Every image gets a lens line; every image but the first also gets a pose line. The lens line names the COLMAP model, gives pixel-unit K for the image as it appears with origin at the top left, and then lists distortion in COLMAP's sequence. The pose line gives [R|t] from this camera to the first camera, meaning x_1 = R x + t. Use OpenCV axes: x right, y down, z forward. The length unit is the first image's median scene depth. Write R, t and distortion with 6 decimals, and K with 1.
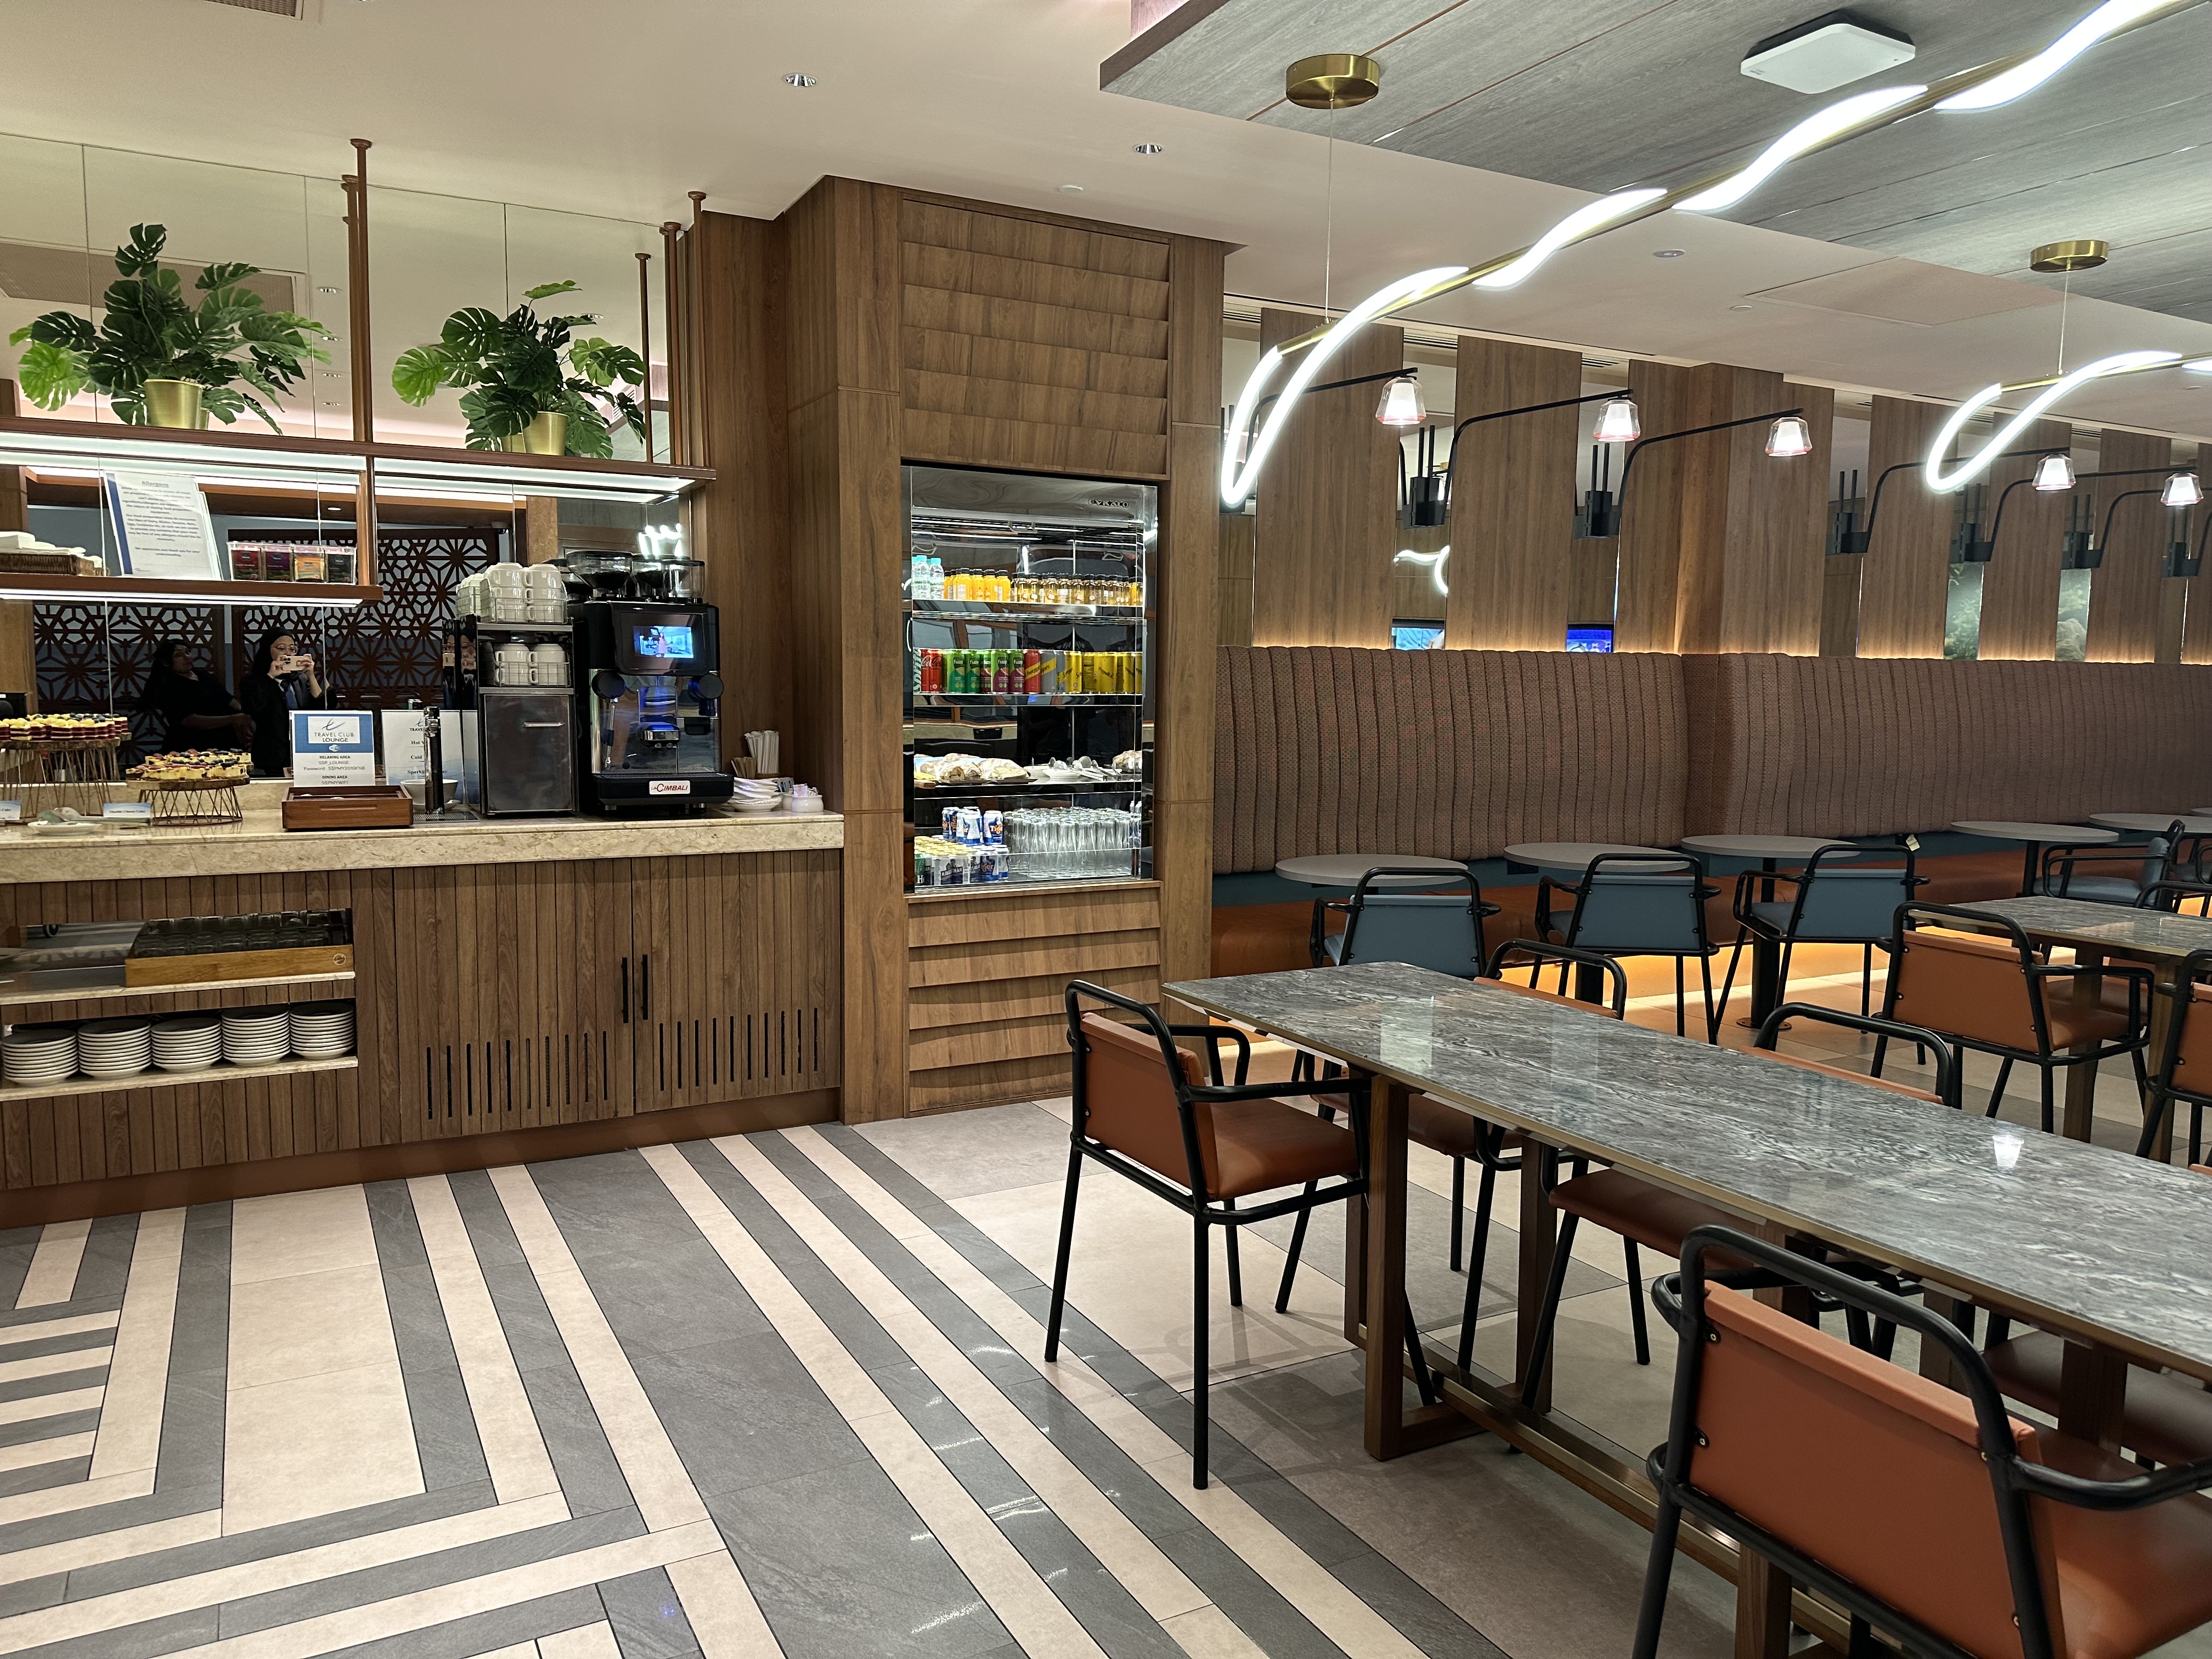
lens RADIAL K [[1534.4, 0, 1112.2], [0, 1534.4, 797.2], [0, 0, 1]] dist [0.075028, -0.105573]
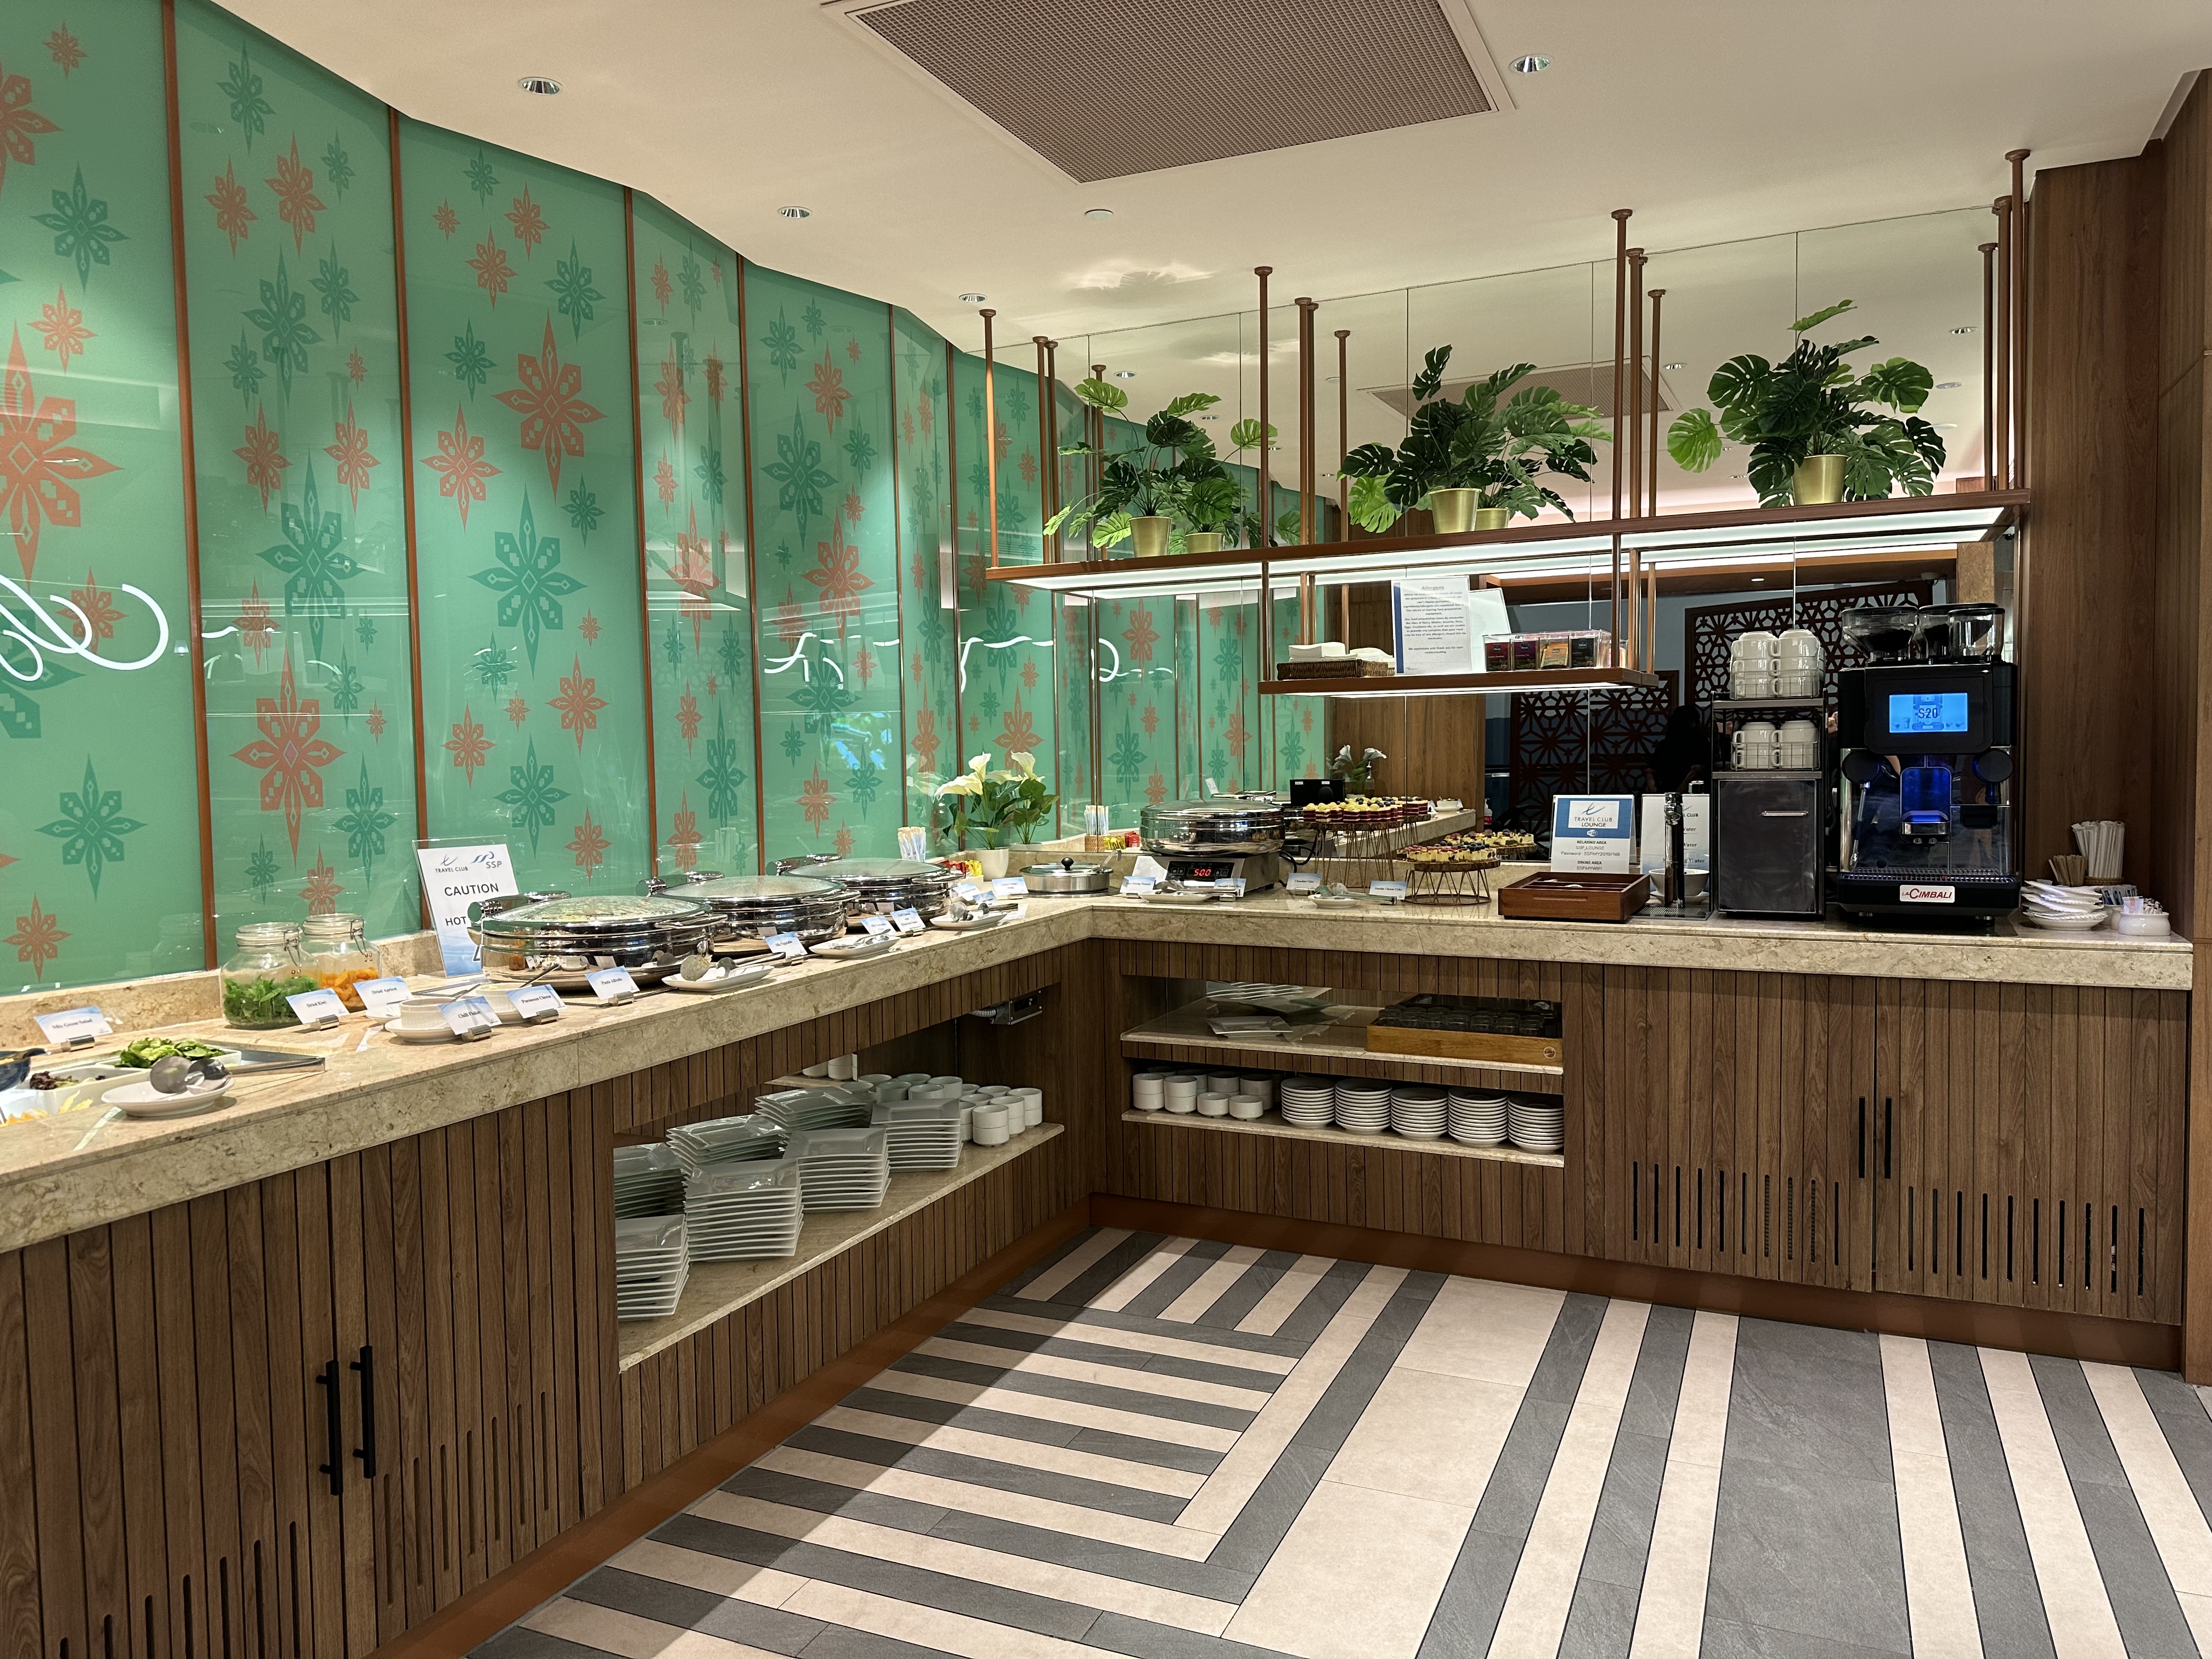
lens RADIAL K [[1534.4, 0, 1112.2], [0, 1534.4, 797.2], [0, 0, 1]] dist [0.075028, -0.105573]
pose [[0.604618, 0.008003, -0.796475, 0.102581], [-0.038024, 0.999099, -0.018825, -0.025908], [0.795607, 0.041667, 0.604378, 0.175684]]
